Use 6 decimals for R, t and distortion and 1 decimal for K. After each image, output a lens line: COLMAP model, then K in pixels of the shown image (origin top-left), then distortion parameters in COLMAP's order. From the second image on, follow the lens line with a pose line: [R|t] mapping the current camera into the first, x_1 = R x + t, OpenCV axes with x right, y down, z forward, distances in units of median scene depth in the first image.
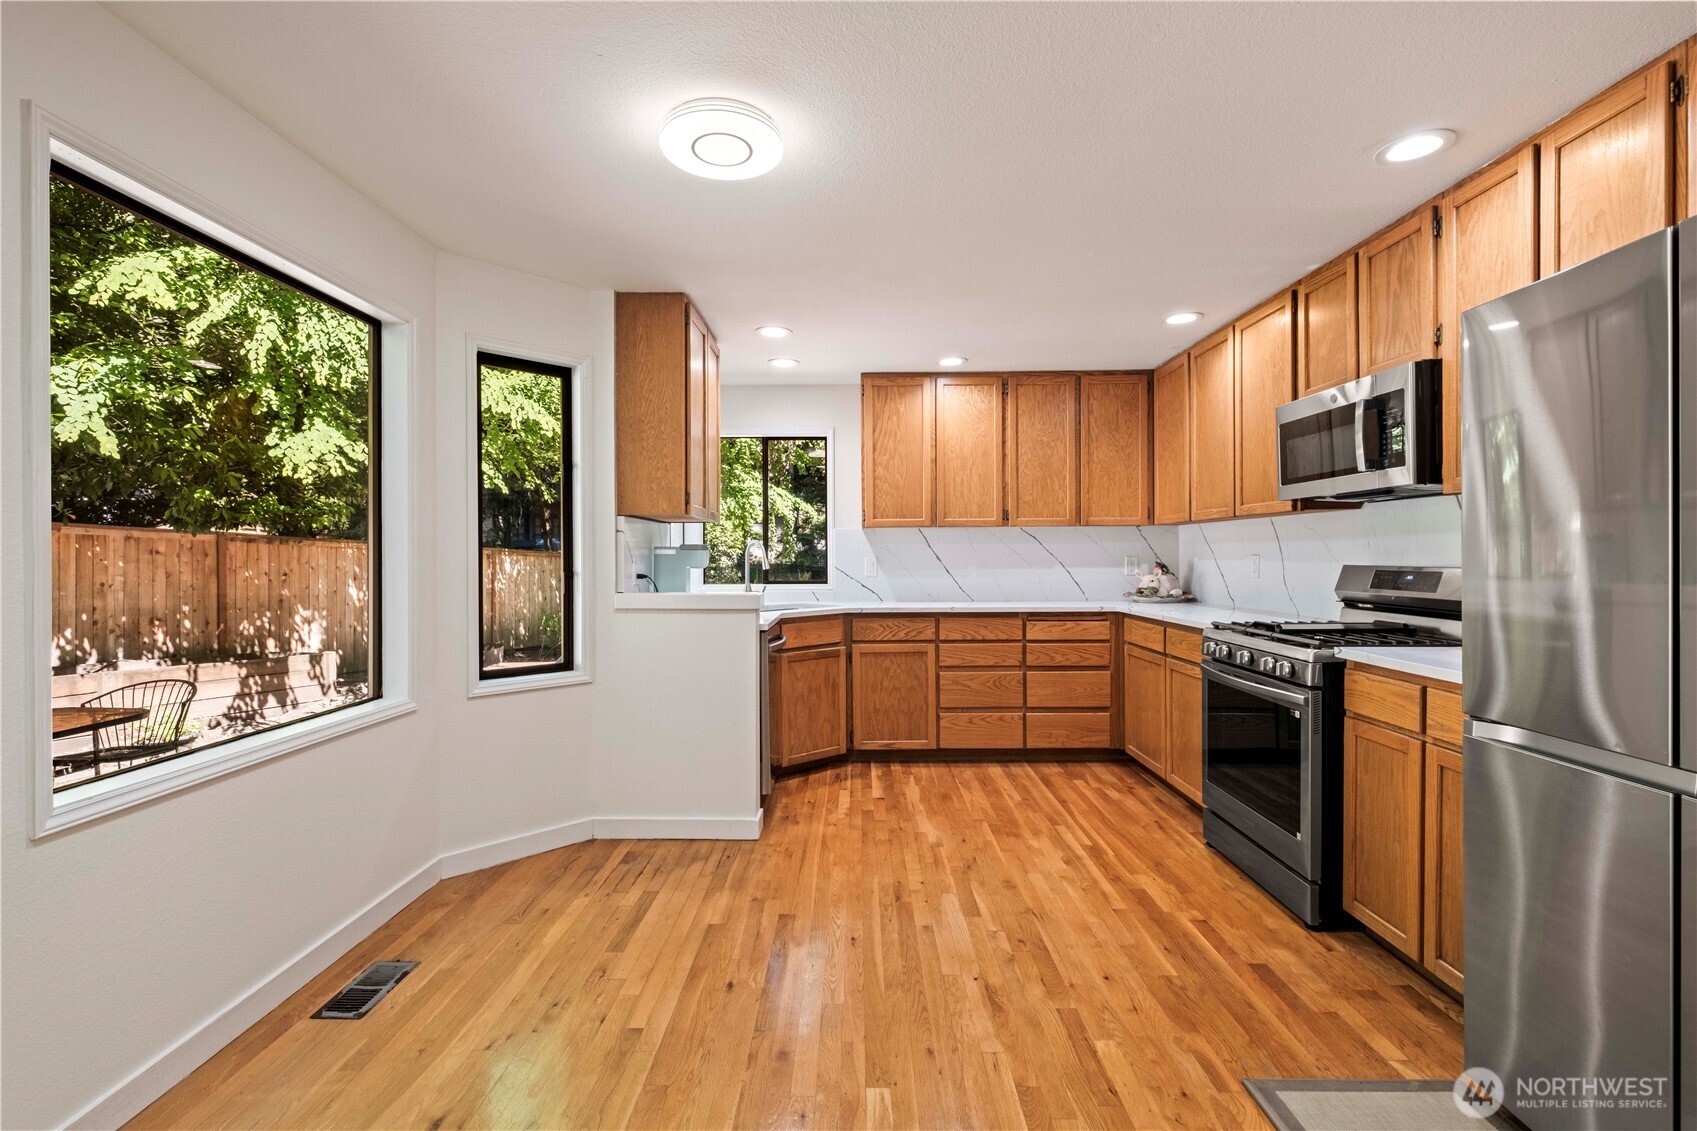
lens RADIAL K [[735.7, 0, 815.4], [0, 735.7, 557.9], [0, 0, 1]] dist [0.000299, -0.004579]
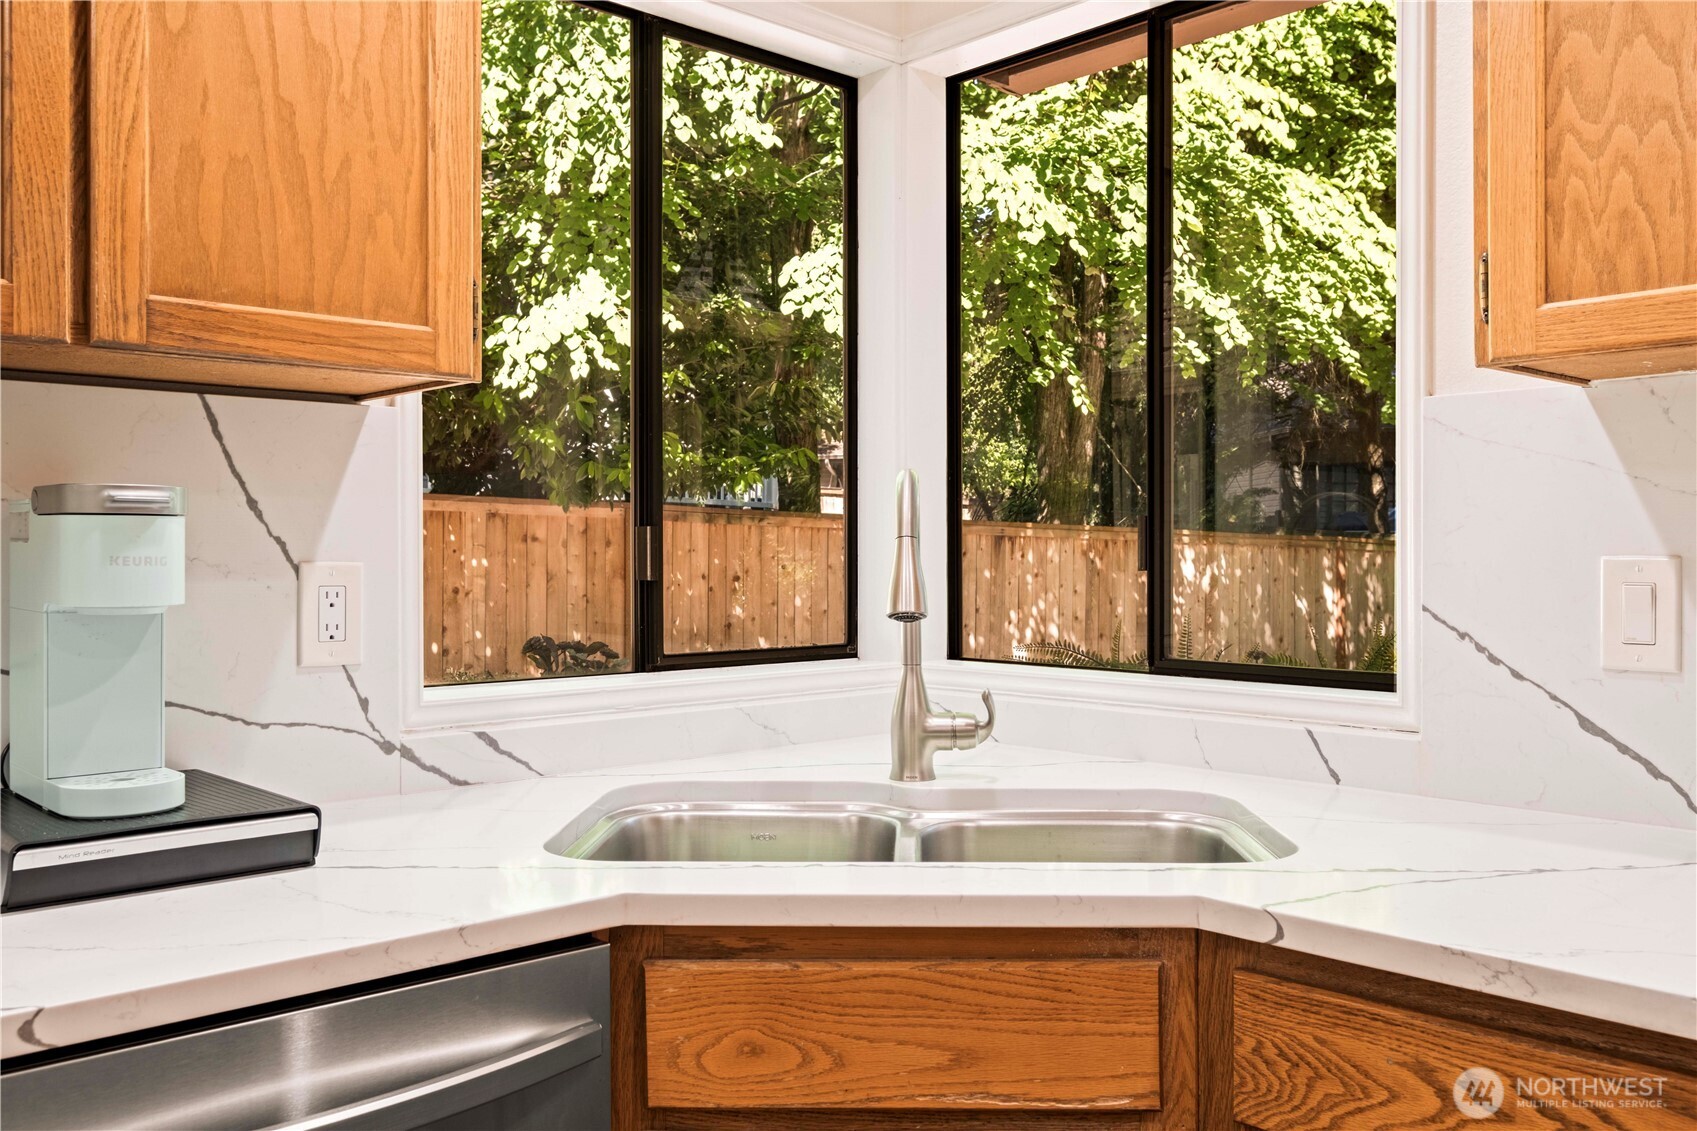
lens RADIAL K [[1397.8, 0, 847.2], [0, 1397.8, 562.0], [0, 0, 1]] dist [0.010750, -0.003141]
pose [[0.701030, 0.009313, -0.713071, 0.217057], [-0.002626, 0.999942, 0.010478, -0.002998], [0.713127, -0.005472, 0.701013, 0.823299]]
